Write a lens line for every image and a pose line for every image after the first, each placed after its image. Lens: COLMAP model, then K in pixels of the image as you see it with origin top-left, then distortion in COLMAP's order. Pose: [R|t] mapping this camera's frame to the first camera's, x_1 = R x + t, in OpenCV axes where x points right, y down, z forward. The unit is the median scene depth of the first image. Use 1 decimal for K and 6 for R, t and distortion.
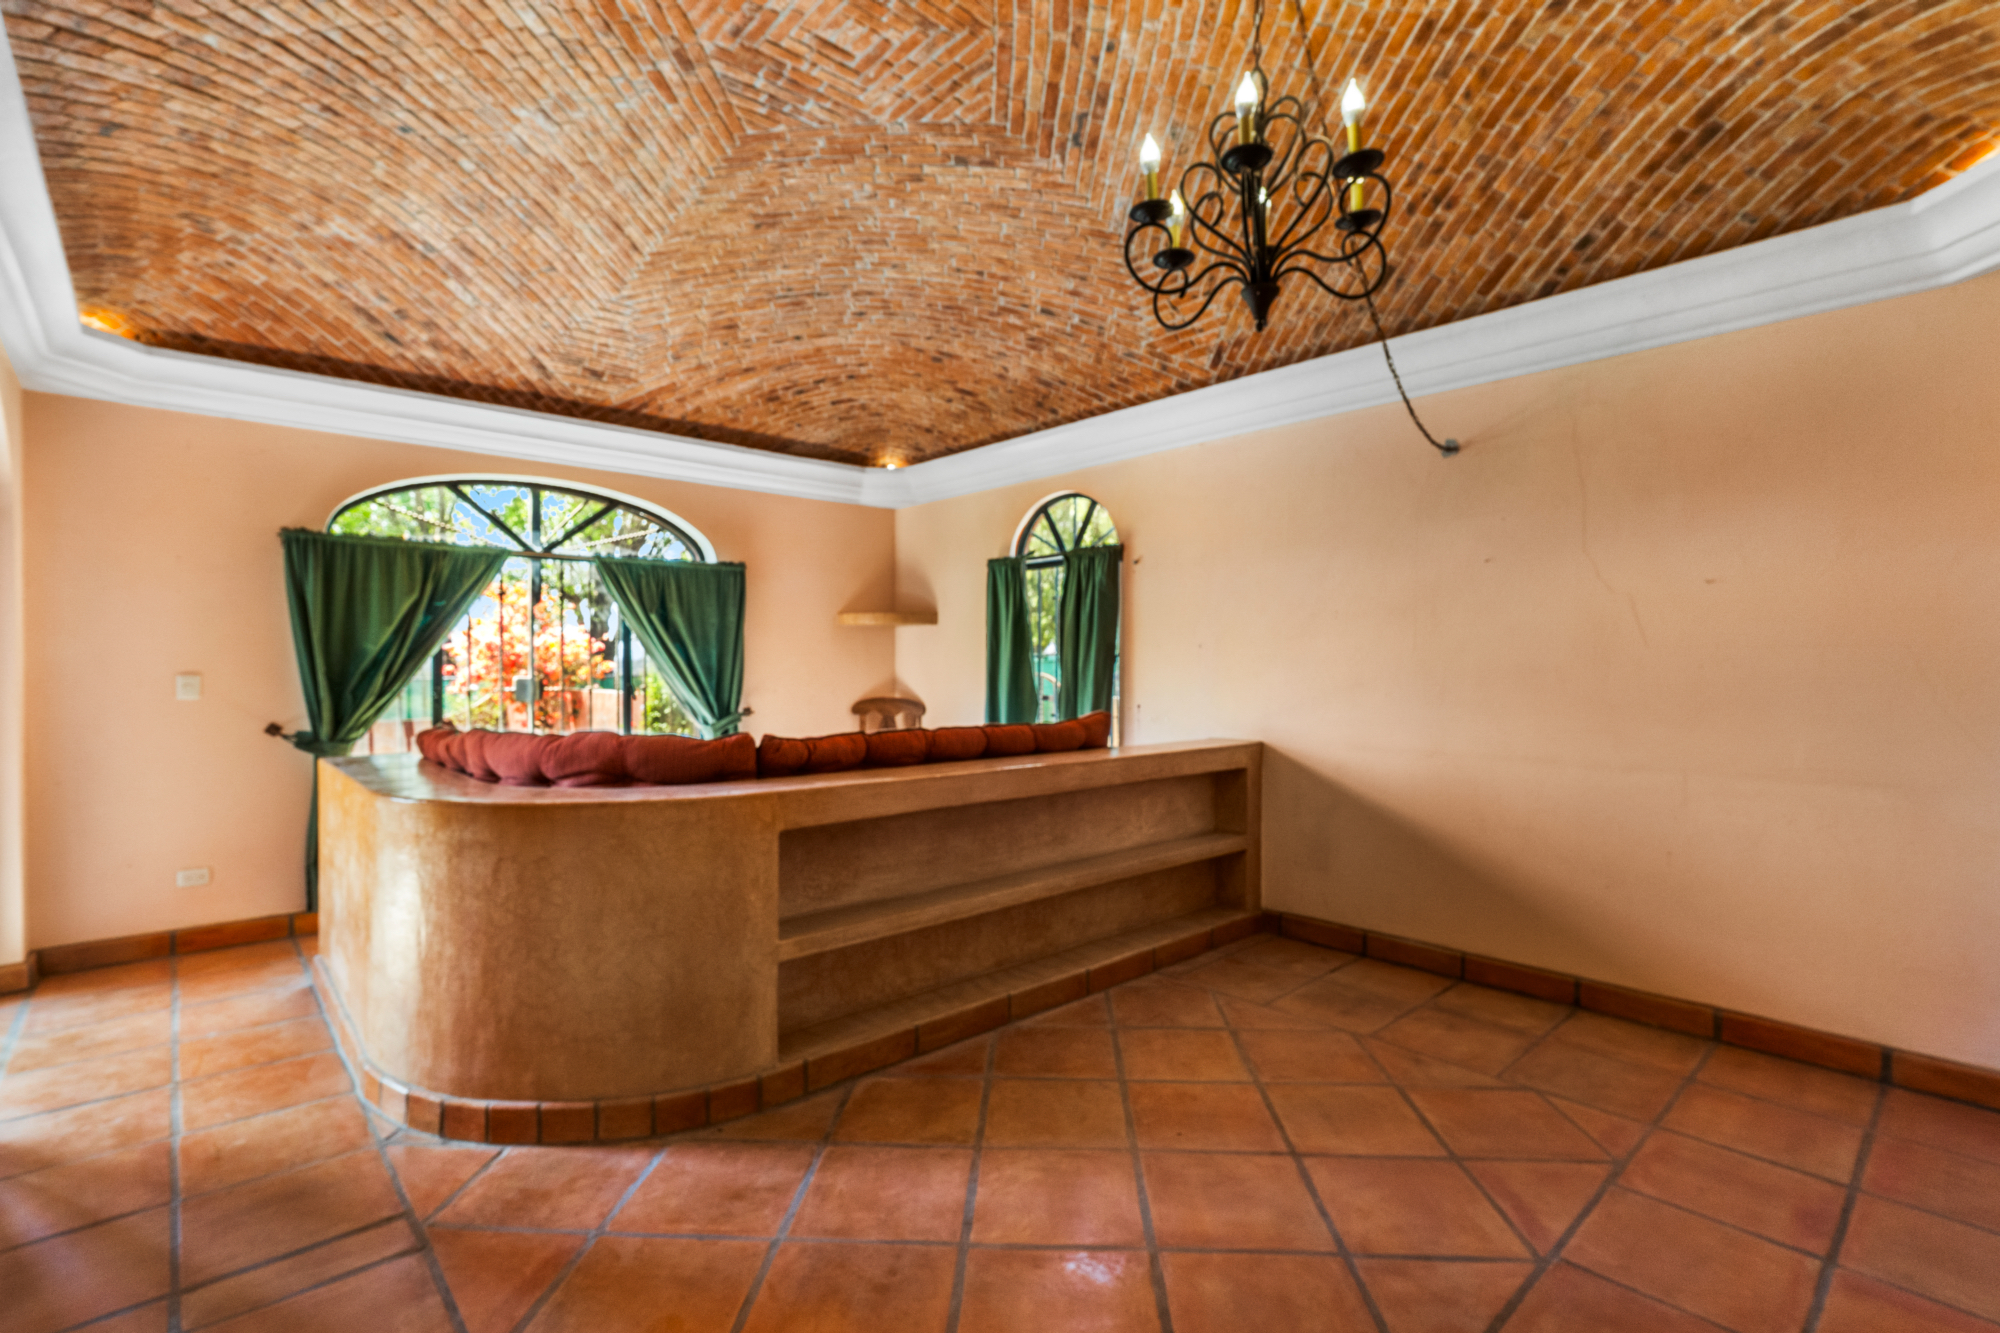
lens RADIAL K [[911.1, 0, 984.7], [0, 911.1, 669.3], [0, 0, 1]] dist [-0.008934, 0.001421]
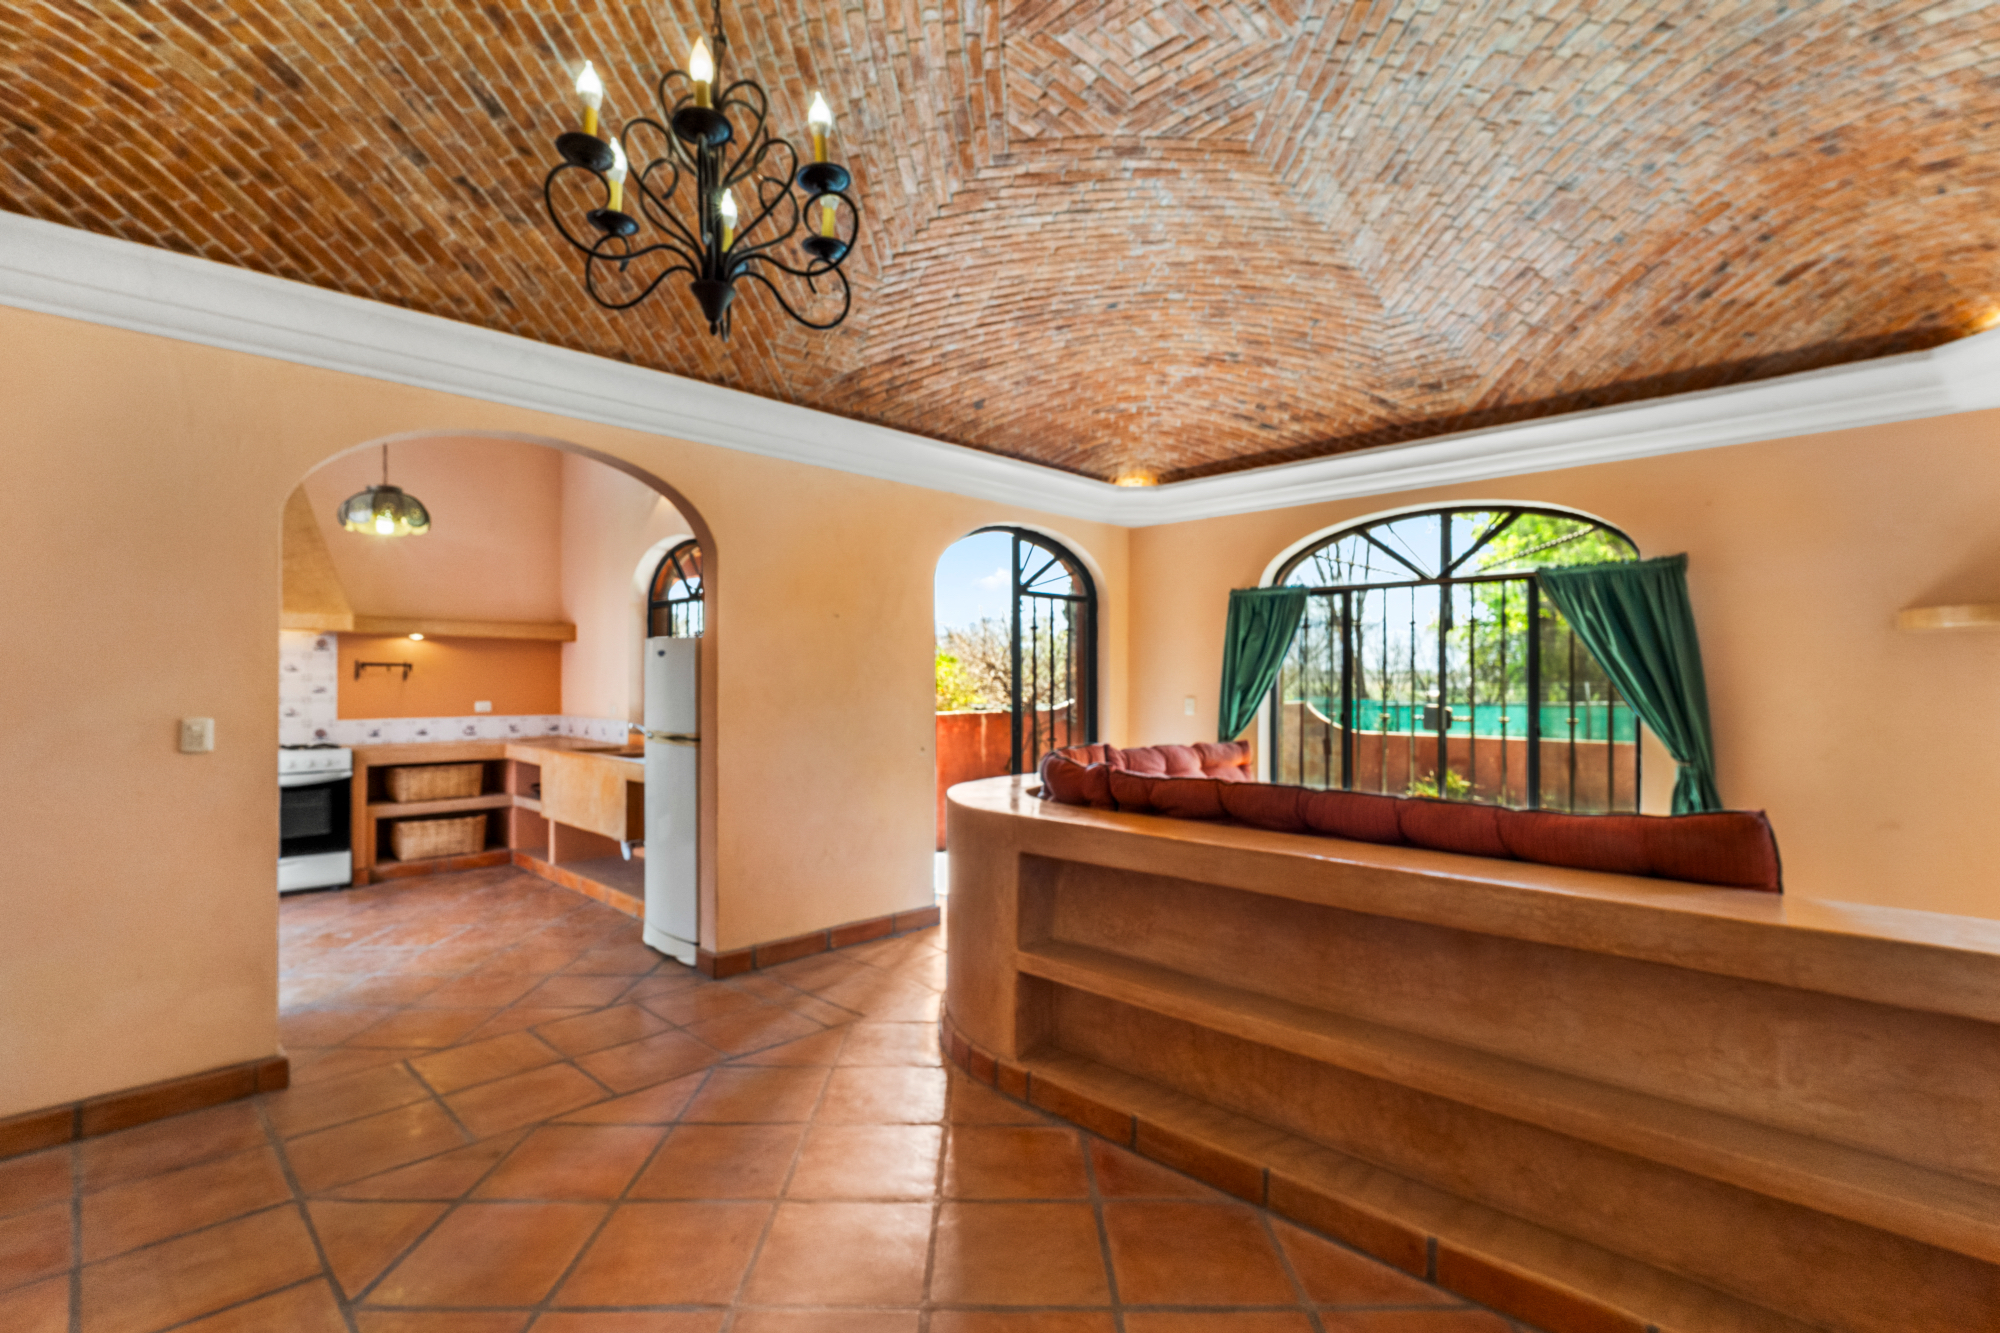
lens RADIAL K [[911.1, 0, 998.8], [0, 911.1, 672.8], [0, 0, 1]] dist [-0.008934, 0.001421]
pose [[0.072553, -0.009780, -0.997317, 0.603087], [-0.006517, 0.999926, -0.010280, -0.019214], [0.997343, 0.007246, 0.072484, 0.611930]]
